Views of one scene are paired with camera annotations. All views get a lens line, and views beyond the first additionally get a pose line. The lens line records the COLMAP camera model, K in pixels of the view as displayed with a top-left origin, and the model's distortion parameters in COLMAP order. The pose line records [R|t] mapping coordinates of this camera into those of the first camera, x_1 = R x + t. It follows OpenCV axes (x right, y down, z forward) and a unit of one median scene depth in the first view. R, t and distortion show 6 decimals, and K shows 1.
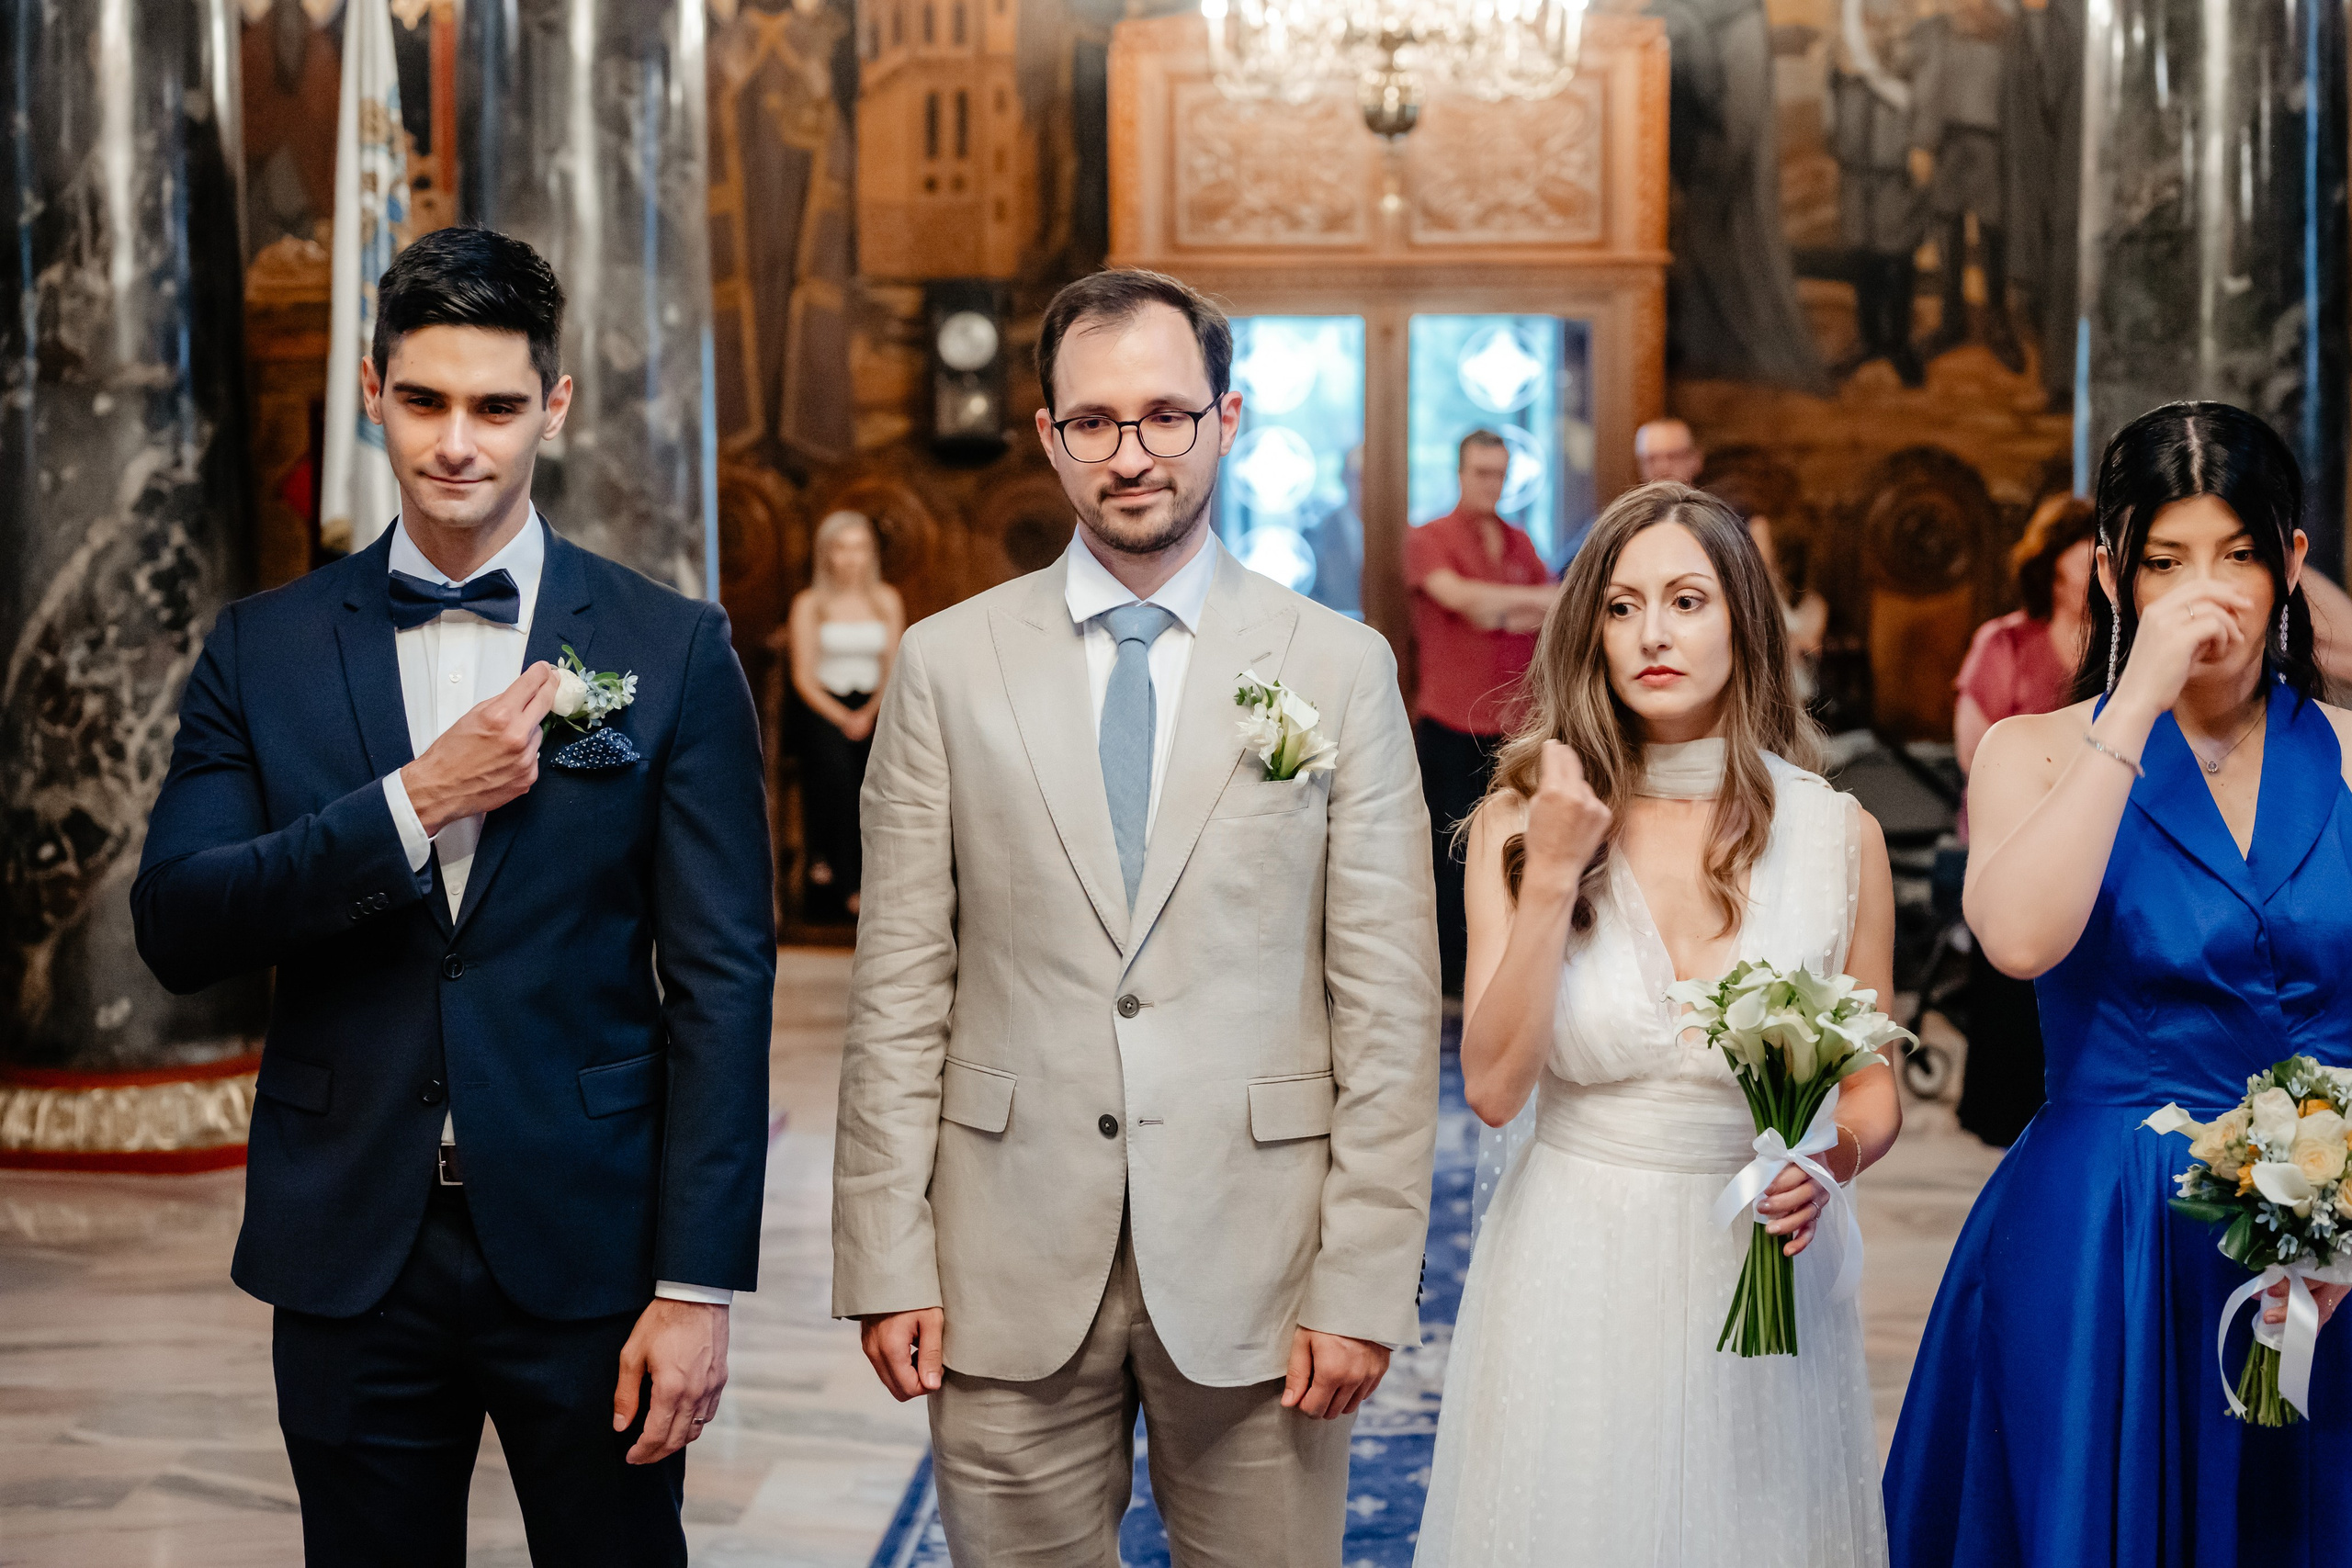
lens RADIAL K [[3420.3, 0, 1275.2], [0, 3420.3, 792.5], [0, 0, 1]] dist [-0.066804, 0.000000]
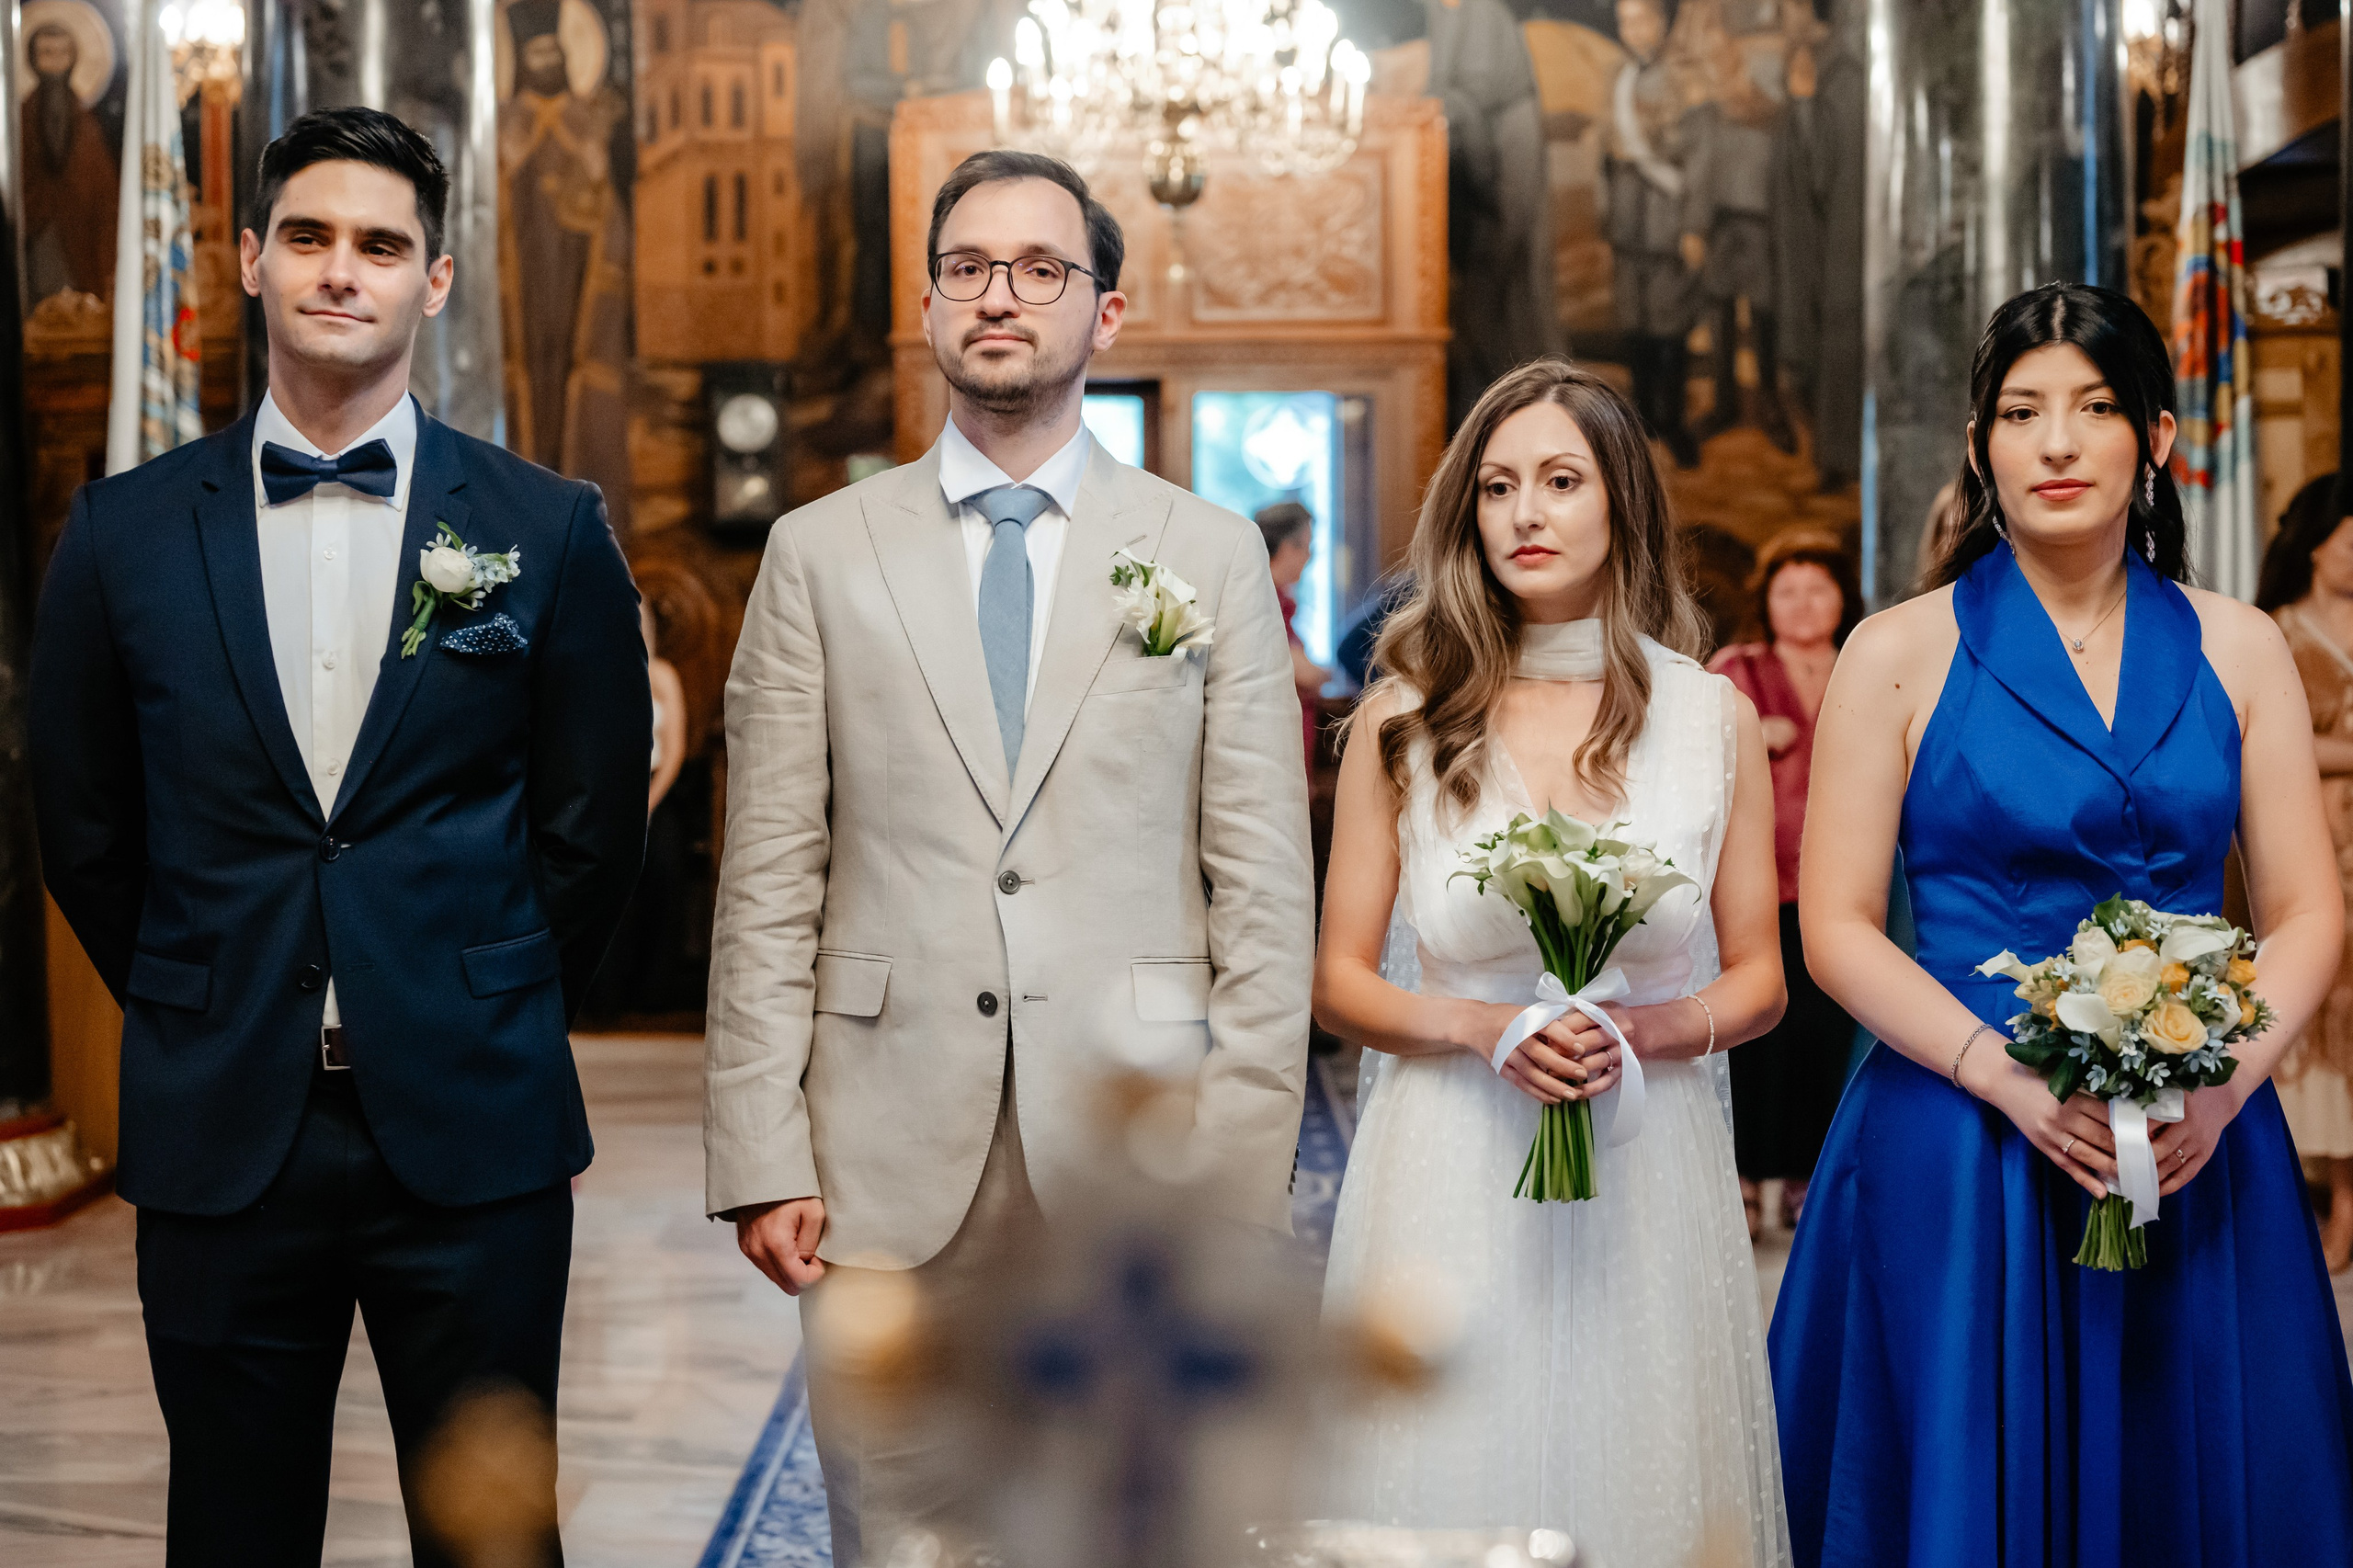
lens RADIAL K [[3422.0, 0, 1260.3], [0, 3422.0, 798.4], [0, 0, 1]] dist [-0.066804, 0.000000]
pose [[0.997754, -0.007388, 0.066578, -0.008657], [0.009939, 0.999226, -0.038072, 0.018310], [-0.066245, 0.038648, 0.997055, 0.001077]]
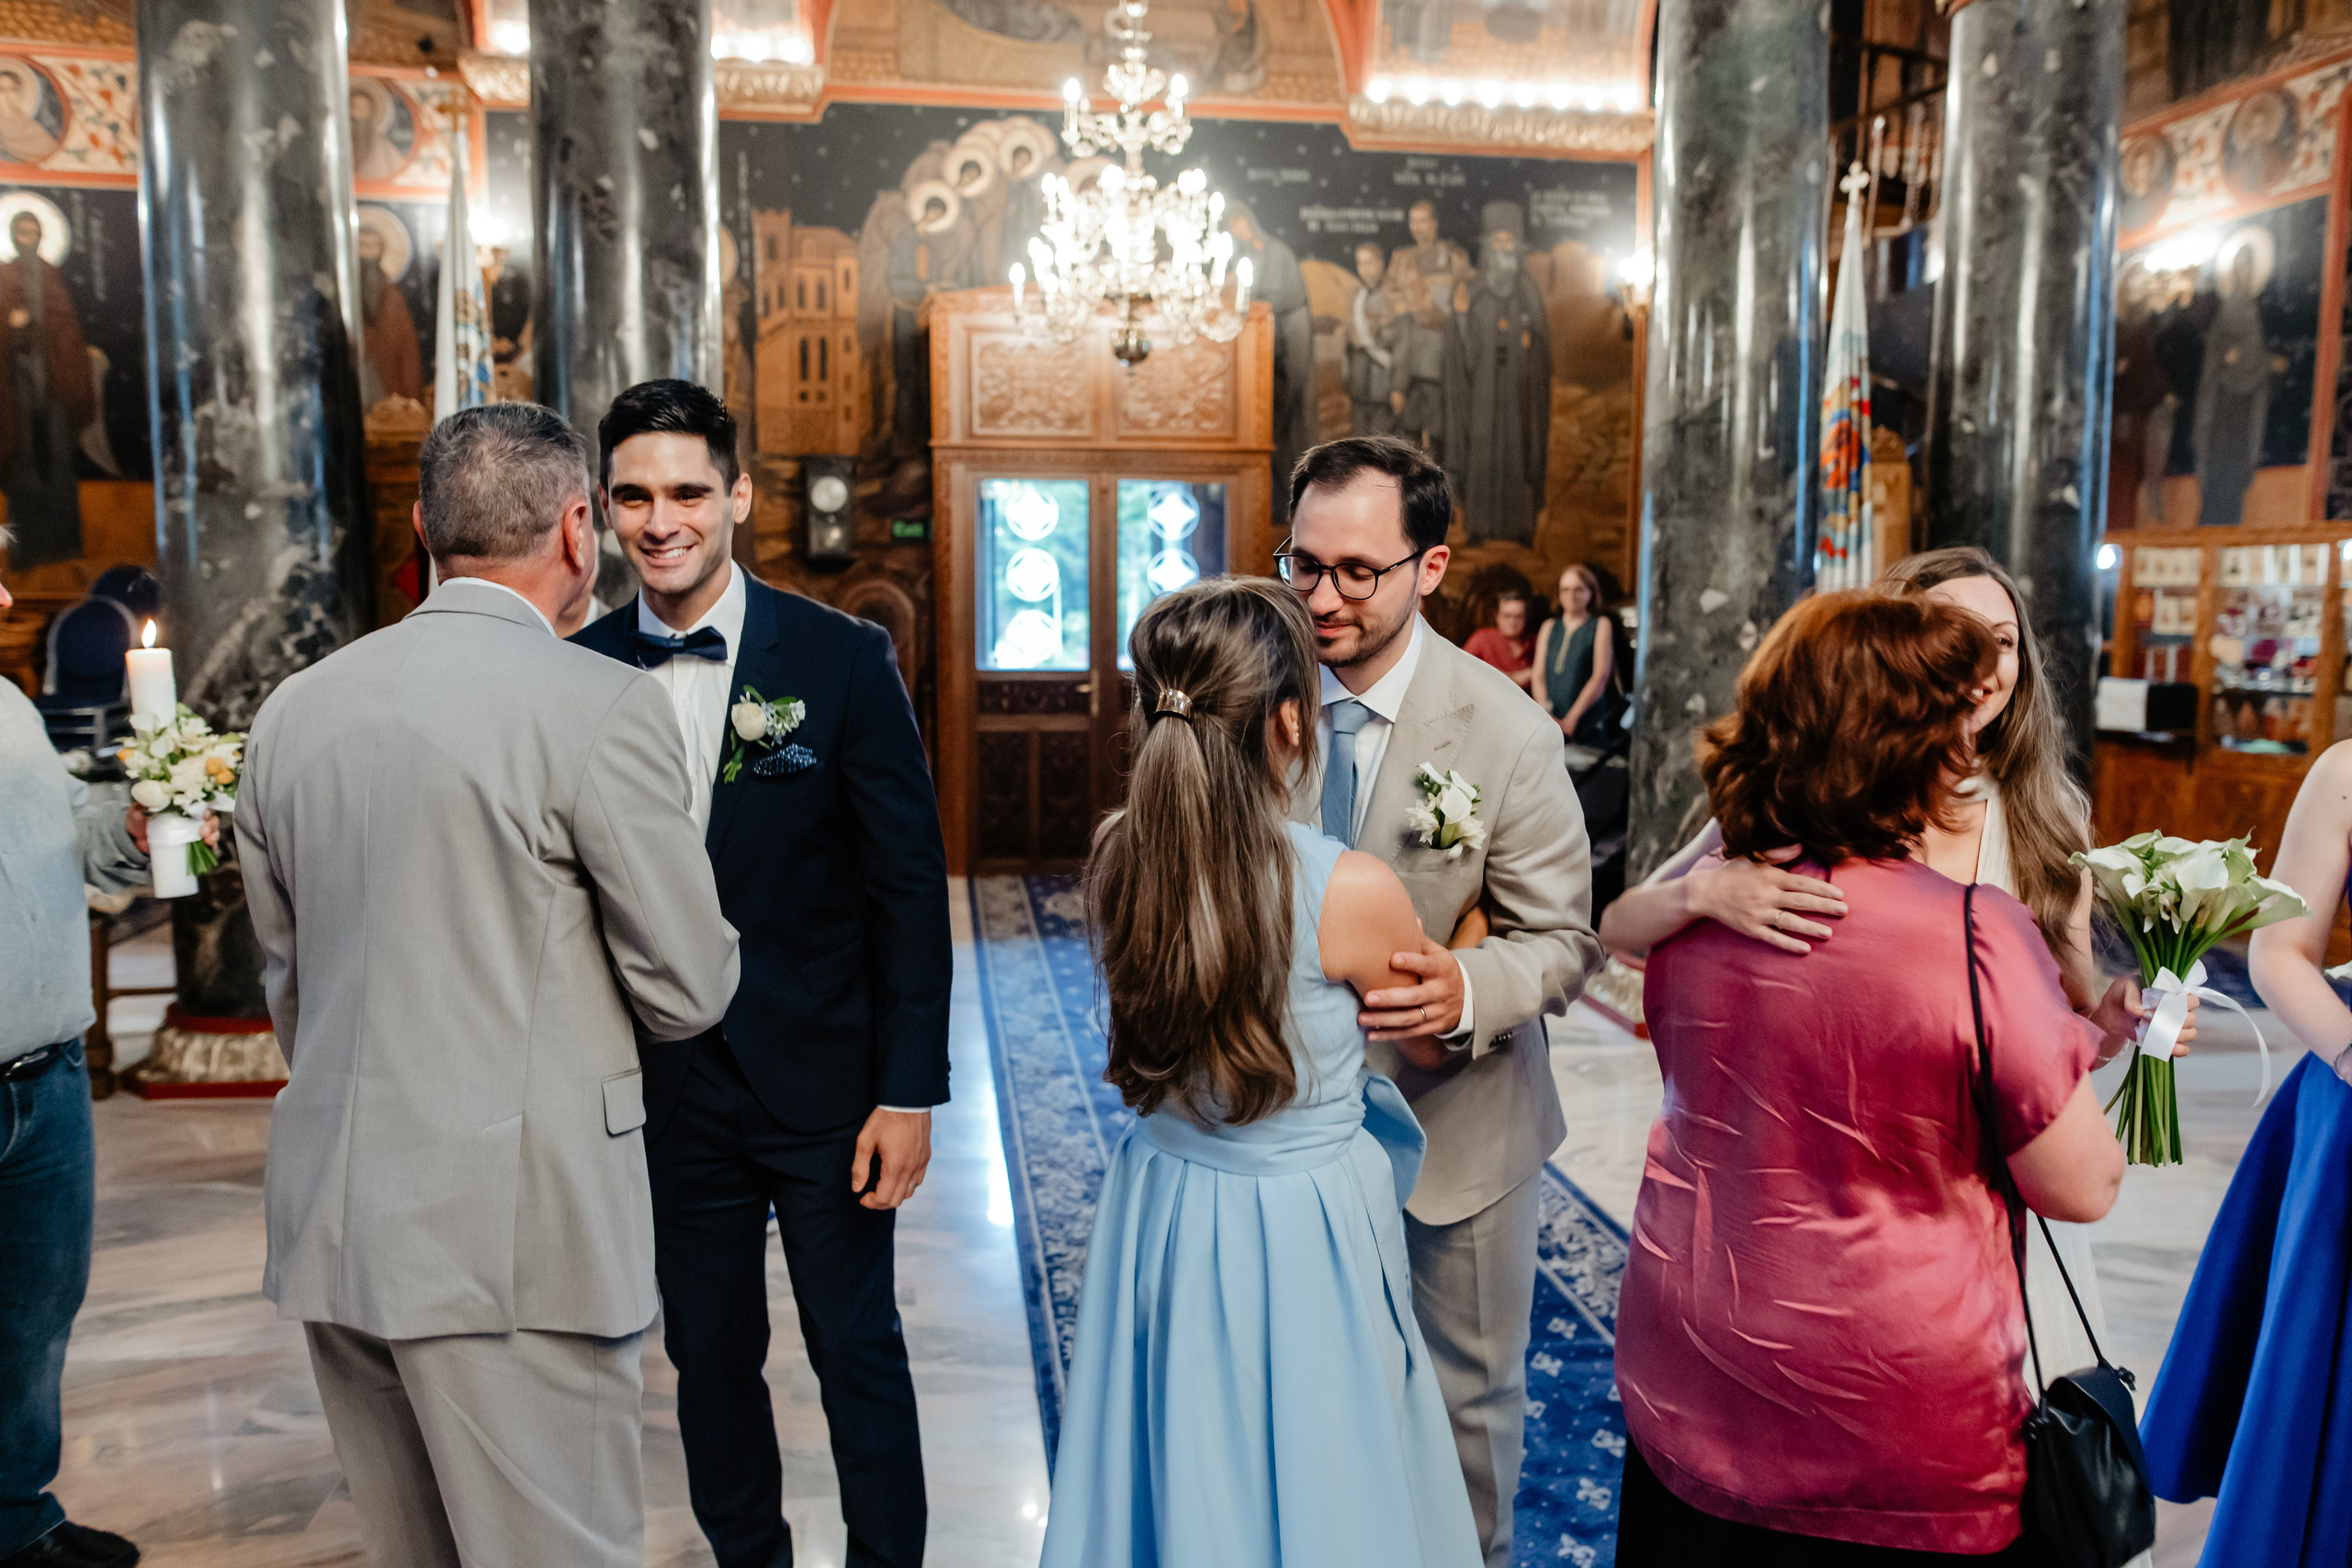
lens RADIAL K [[1694.4, 0, 1243.7], [0, 1694.4, 780.6], [0, 0, 1]] dist [-0.044633, 0.018630]
pose [[0.978528, -0.016522, 0.205449, -0.071276], [0.012199, 0.999677, 0.022291, -0.013624], [-0.205751, -0.019306, 0.978414, 0.194567]]
